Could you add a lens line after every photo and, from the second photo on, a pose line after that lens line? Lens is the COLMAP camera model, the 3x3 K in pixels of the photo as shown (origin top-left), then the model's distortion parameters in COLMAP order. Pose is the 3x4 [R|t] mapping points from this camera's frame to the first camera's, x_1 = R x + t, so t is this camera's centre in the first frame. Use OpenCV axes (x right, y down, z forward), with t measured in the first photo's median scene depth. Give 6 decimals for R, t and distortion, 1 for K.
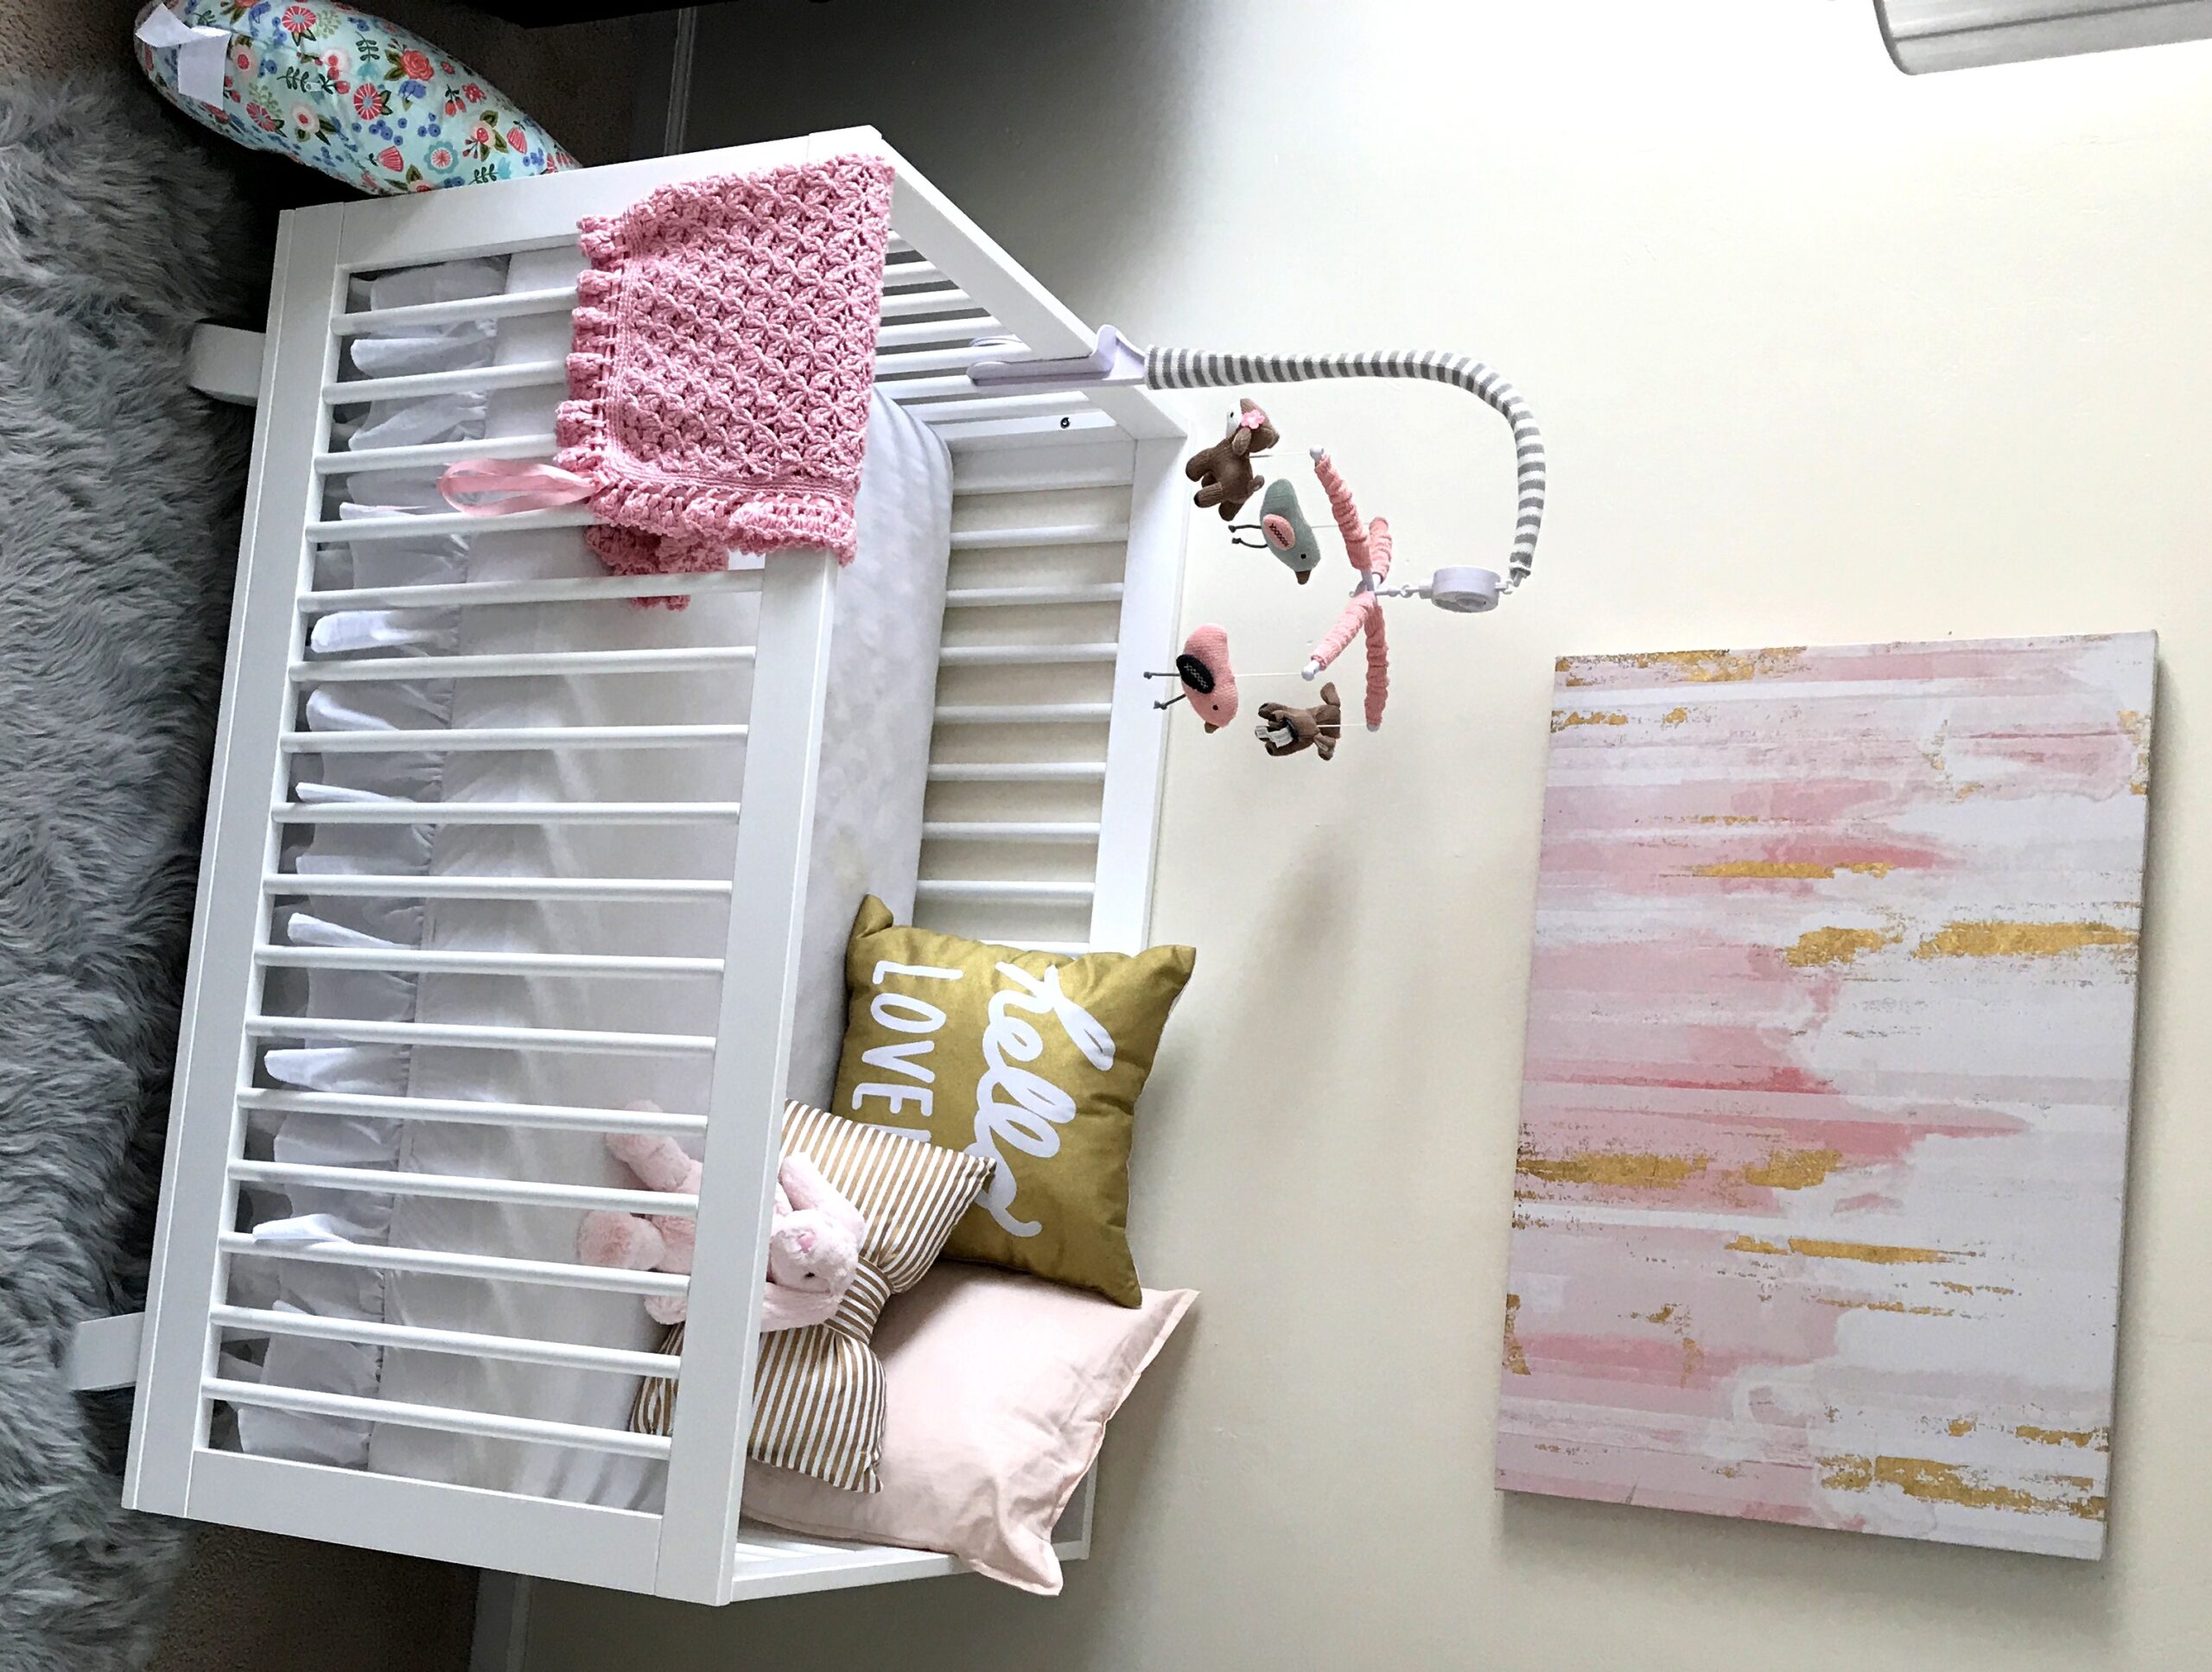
lens RADIAL K [[2416.1, 0, 1114.2], [0, 2416.1, 1141.0], [0, 0, 1]] dist [0.028259, -0.057706]
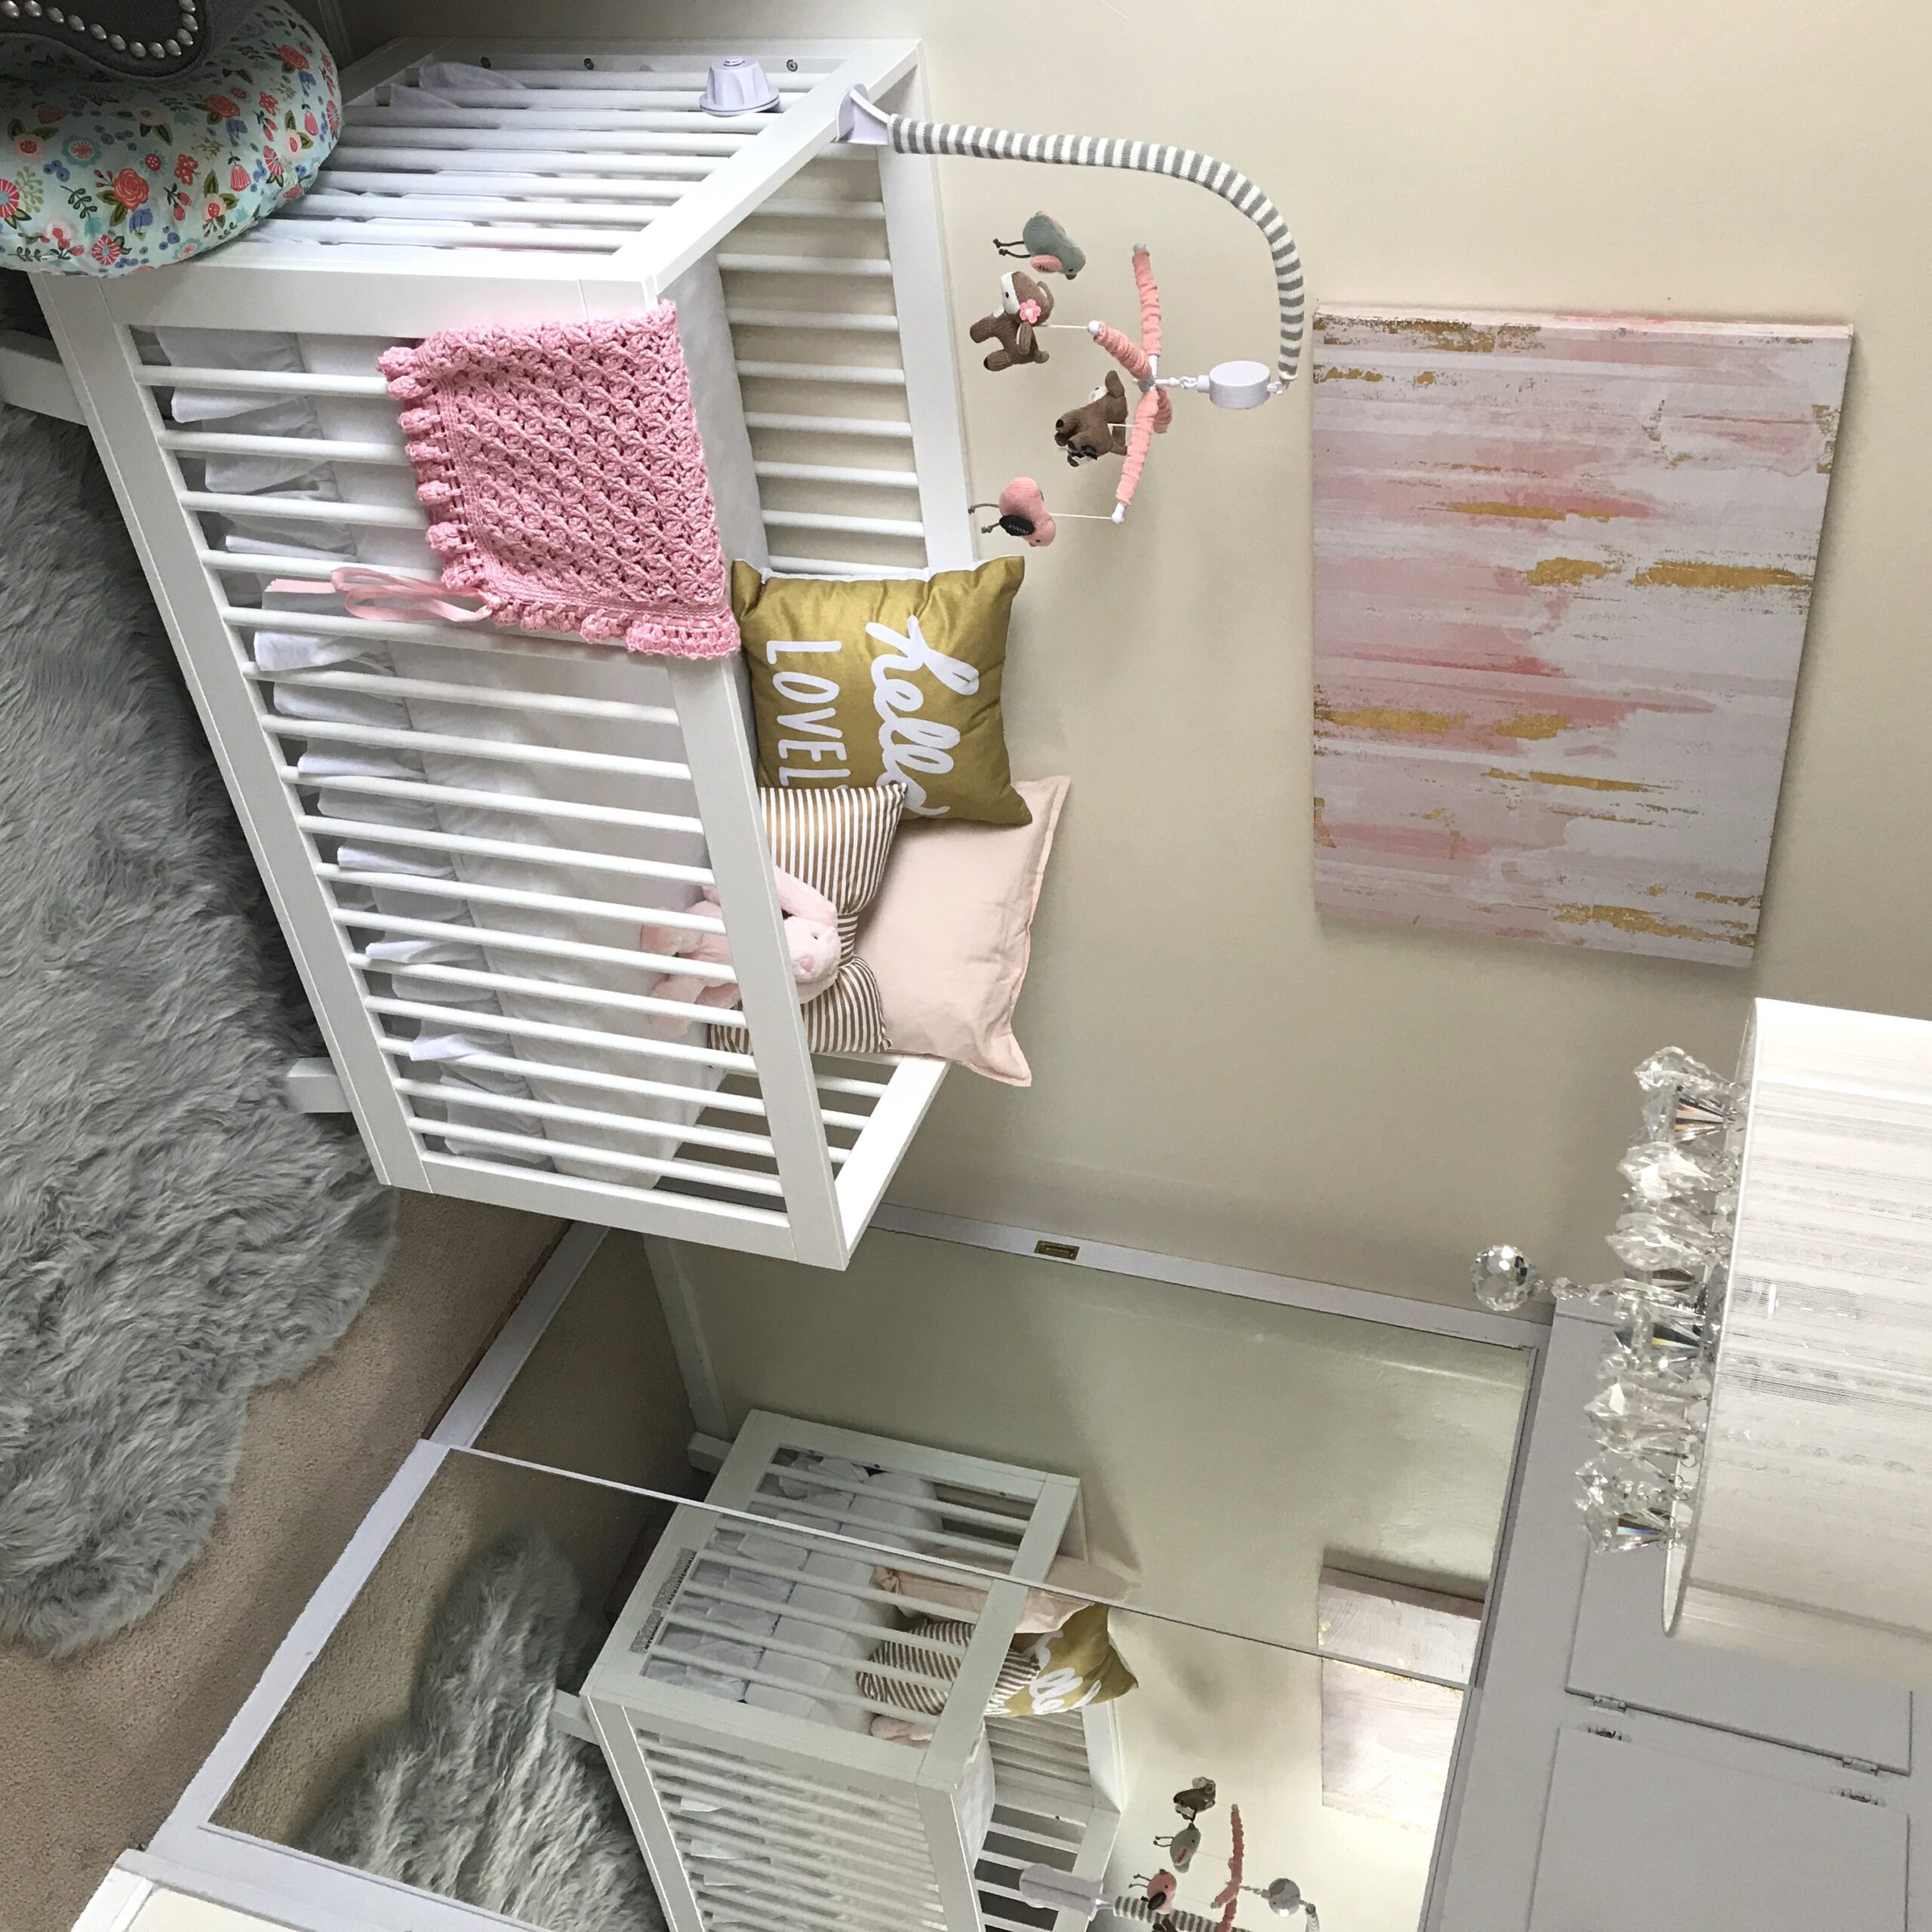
lens RADIAL K [[2114.0, 0, 967.8], [0, 2114.0, 1021.3], [0, 0, 1]] dist [0.000863, -0.006944]
pose [[0.974892, -0.218678, -0.042015, 0.001527], [0.187345, 0.703489, 0.685569, -0.697361], [-0.120361, -0.676228, 0.726794, 0.115495]]
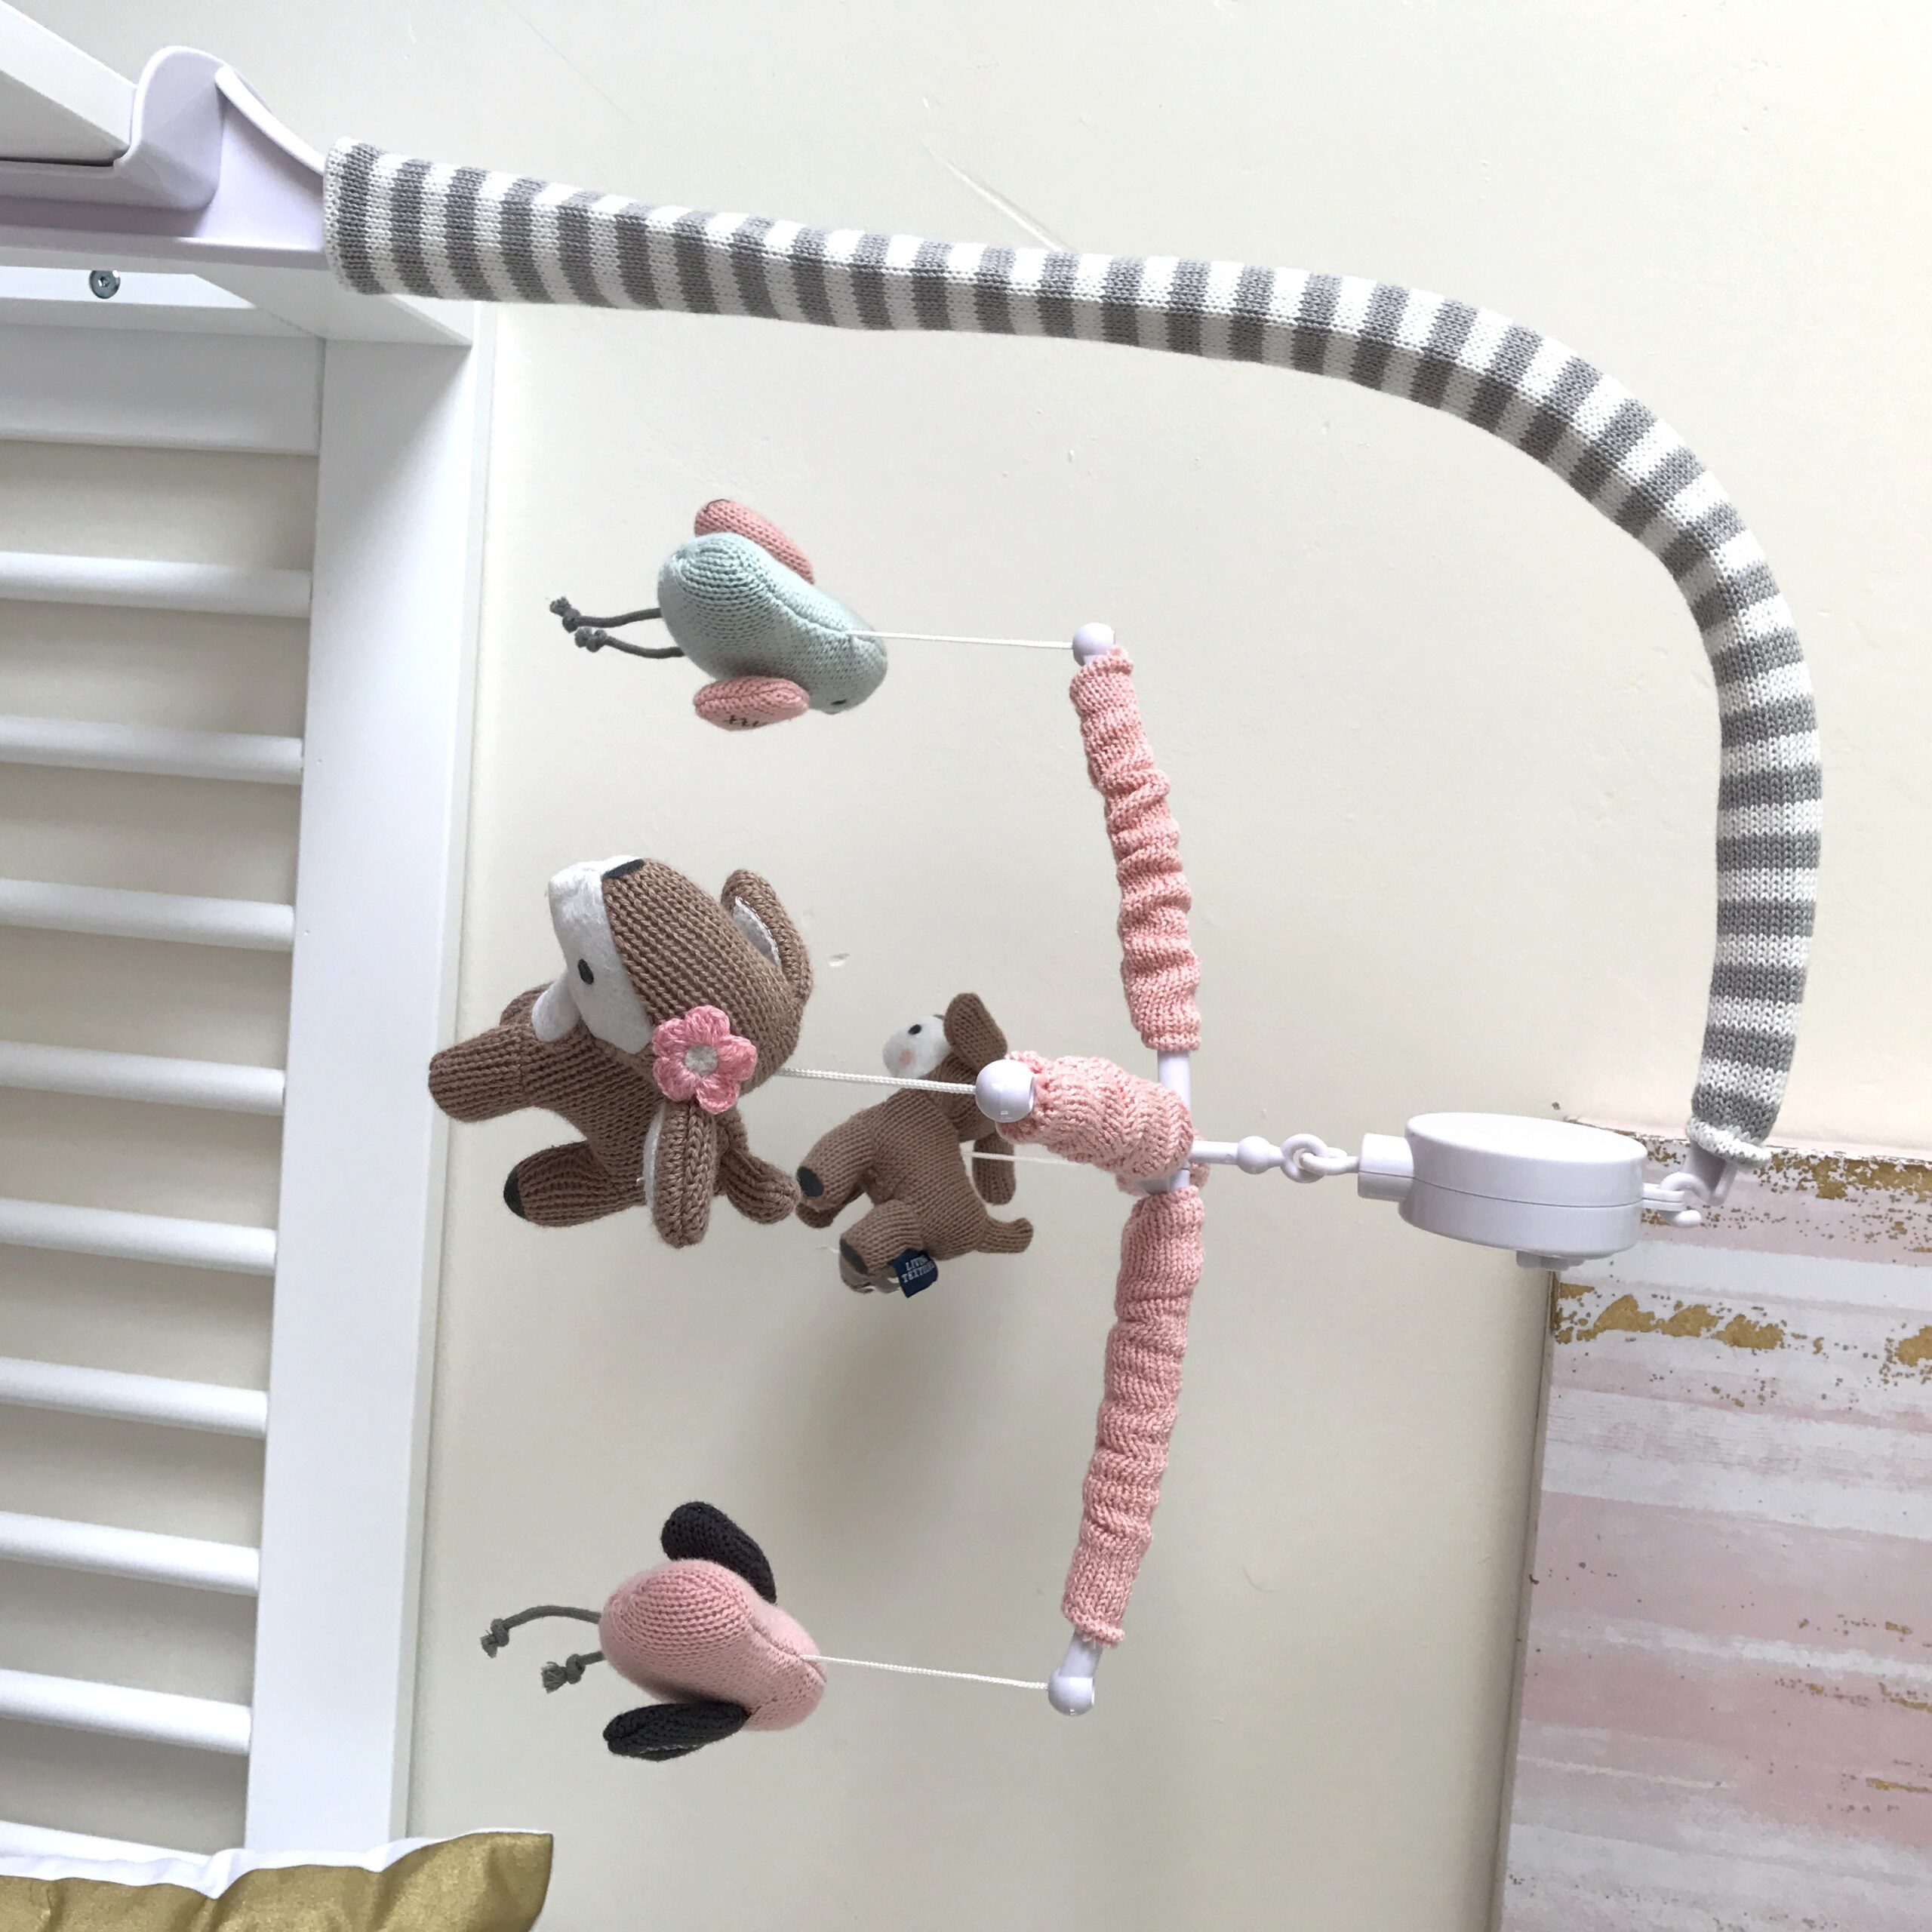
lens RADIAL K [[2190.7, 0, 965.2], [0, 2190.7, 1010.9], [0, 0, 1]] dist [-0.007297, -0.003853]
pose [[0.963996, -0.044311, 0.262199, 0.014314], [0.001454, 0.986882, 0.161435, -0.284644], [-0.265912, -0.155242, 0.951415, 0.761785]]
